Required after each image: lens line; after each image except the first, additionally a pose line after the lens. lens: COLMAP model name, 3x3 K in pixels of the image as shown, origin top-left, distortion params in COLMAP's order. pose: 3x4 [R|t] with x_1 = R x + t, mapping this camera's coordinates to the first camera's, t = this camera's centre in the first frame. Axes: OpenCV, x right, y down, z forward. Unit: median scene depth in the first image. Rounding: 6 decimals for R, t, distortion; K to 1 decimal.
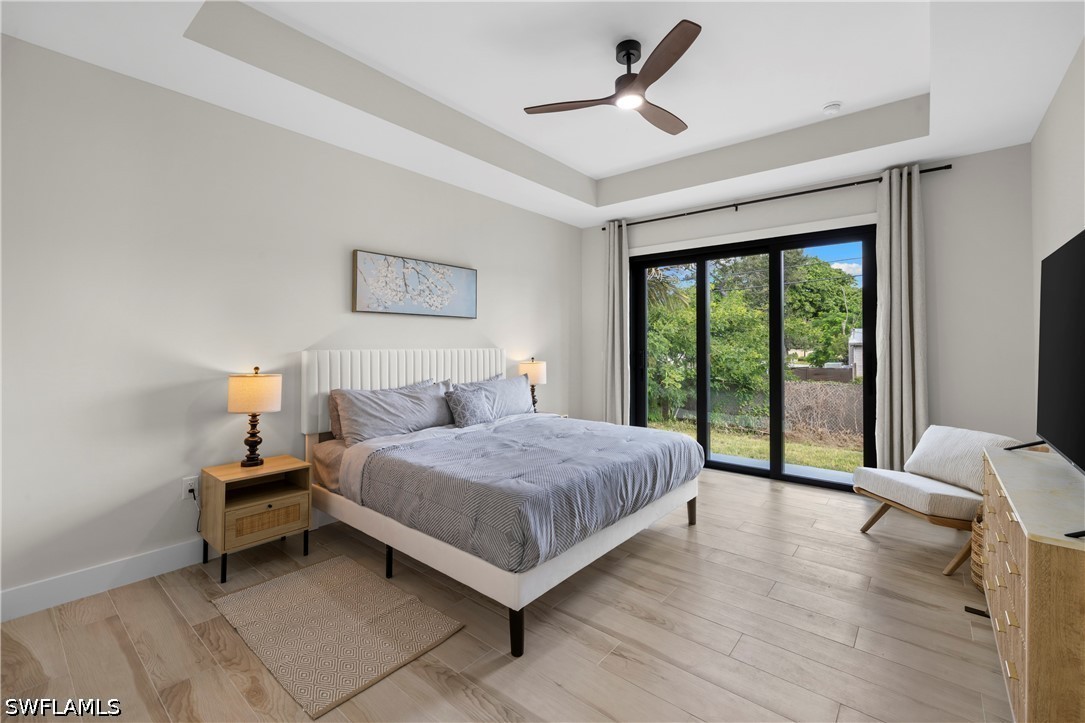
lens RADIAL K [[460.8, 0, 540.1], [0, 460.8, 346.2], [0, 0, 1]] dist [-0.000620, 0.000329]
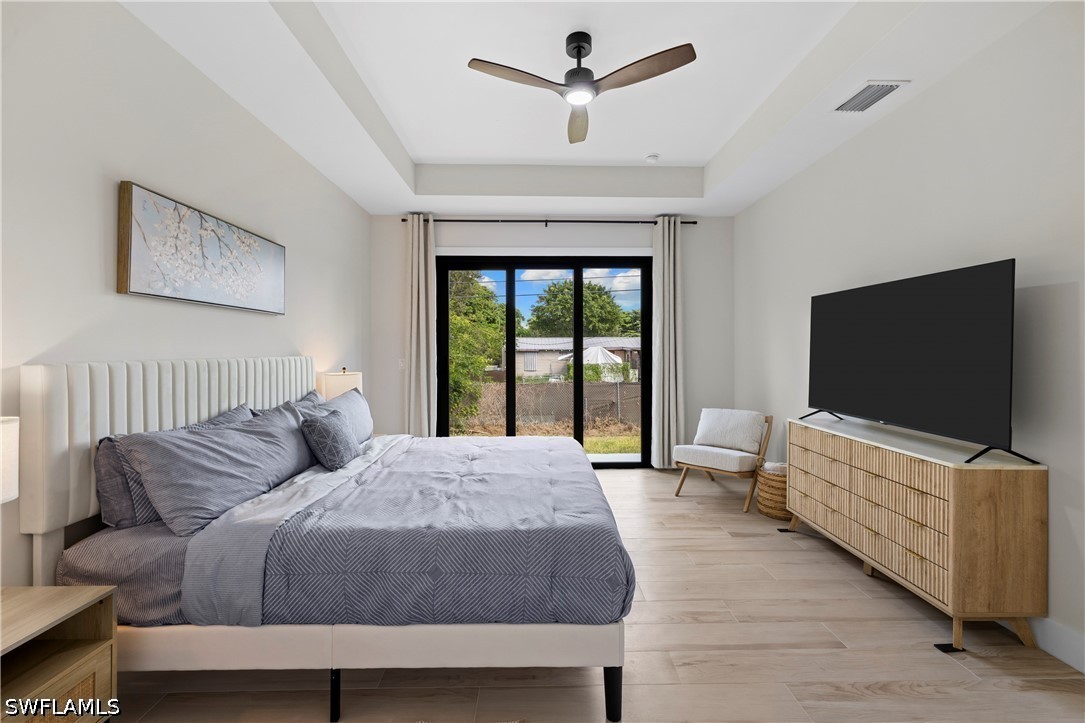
lens RADIAL K [[460.8, 0, 540.6], [0, 460.8, 355.9], [0, 0, 1]] dist [-0.000620, 0.000329]
pose [[0.757557, -0.009870, 0.652694, -0.360751], [0.004868, 0.999943, 0.009471, -0.001399], [-0.652751, -0.003998, 0.757562, 0.233880]]
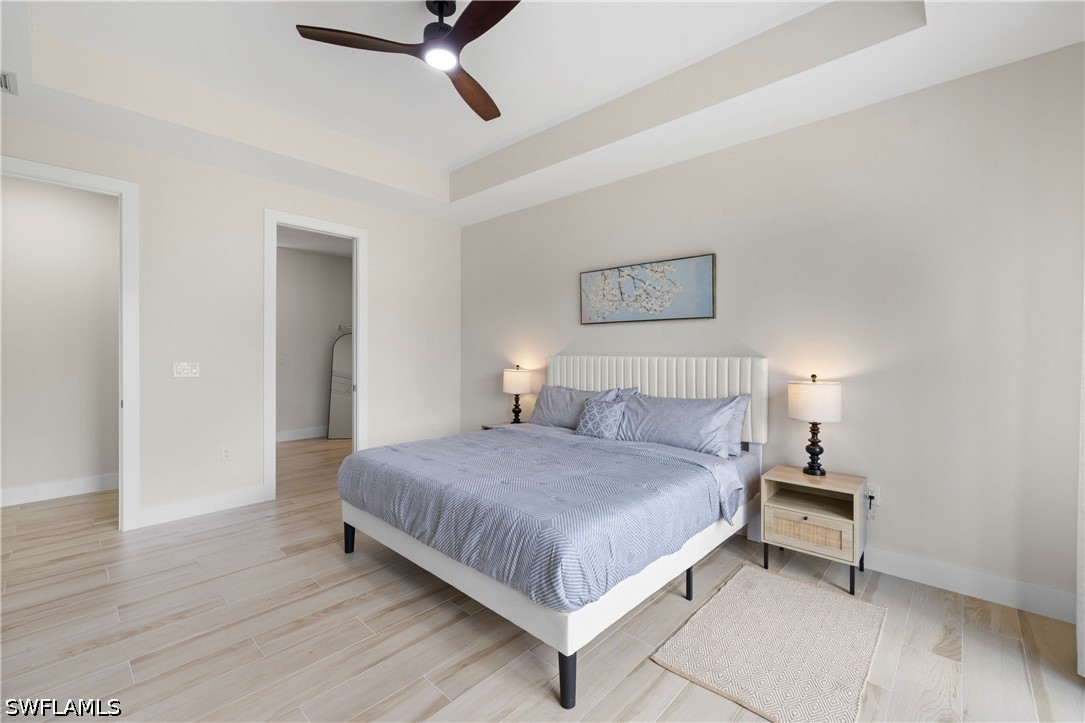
lens RADIAL K [[460.8, 0, 540.8], [0, 460.8, 352.4], [0, 0, 1]] dist [-0.000620, 0.000329]
pose [[-0.060391, 0.003234, -0.998170, 0.753364], [-0.005776, 0.999977, 0.003589, -0.004723], [0.998158, 0.005982, -0.060371, 0.900550]]
